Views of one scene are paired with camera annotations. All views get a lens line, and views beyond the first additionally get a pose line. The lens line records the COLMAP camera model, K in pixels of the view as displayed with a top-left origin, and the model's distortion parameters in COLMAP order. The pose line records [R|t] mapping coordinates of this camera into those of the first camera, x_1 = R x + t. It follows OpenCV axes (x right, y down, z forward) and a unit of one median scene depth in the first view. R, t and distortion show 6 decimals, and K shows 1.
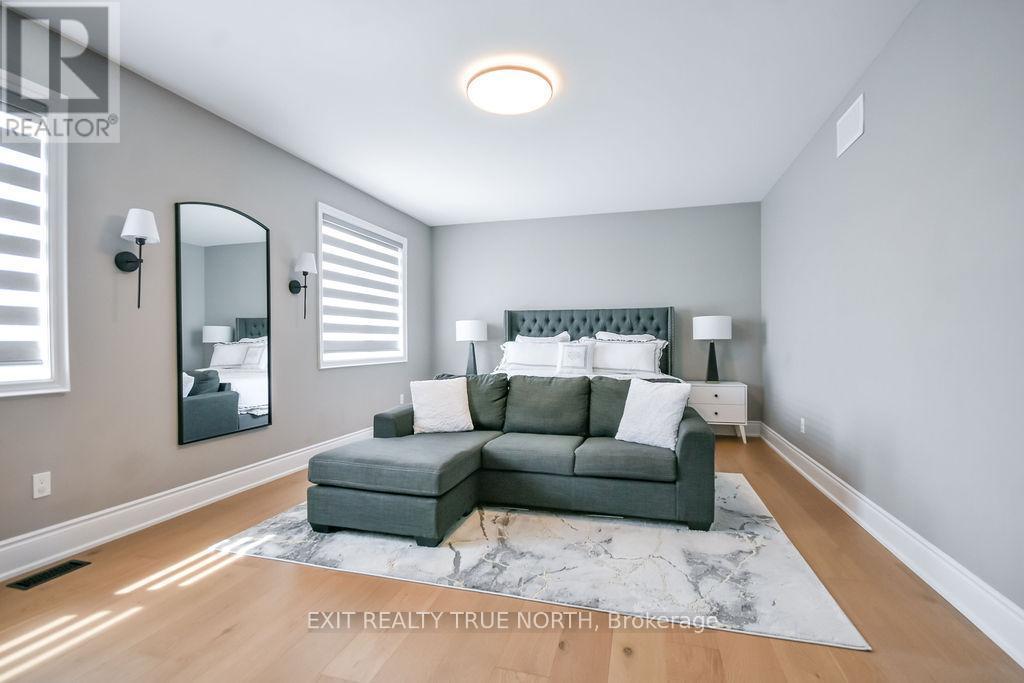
lens RADIAL K [[474.5, 0, 511.1], [0, 474.5, 342.3], [0, 0, 1]] dist [-0.004230, -0.000992]
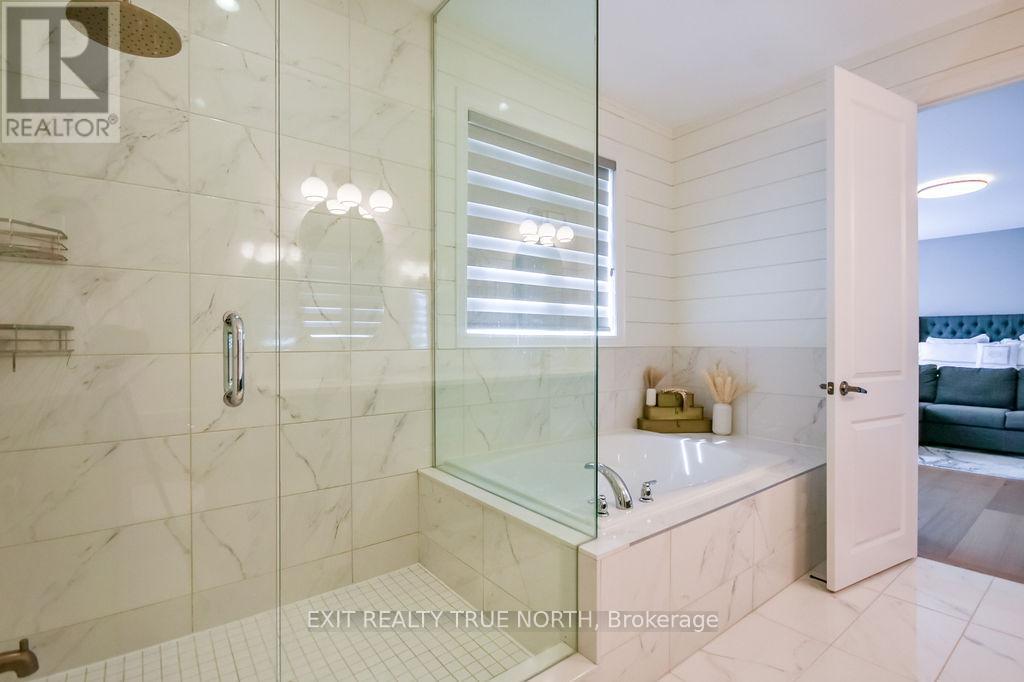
lens RADIAL K [[474.5, 0, 513.8], [0, 474.5, 342.8], [0, 0, 1]] dist [-0.004230, -0.000992]
pose [[0.807048, 0.003038, -0.590477, -0.134918], [-0.000419, 0.999989, 0.004572, -0.005825], [0.590485, -0.003442, 0.807041, -0.638746]]
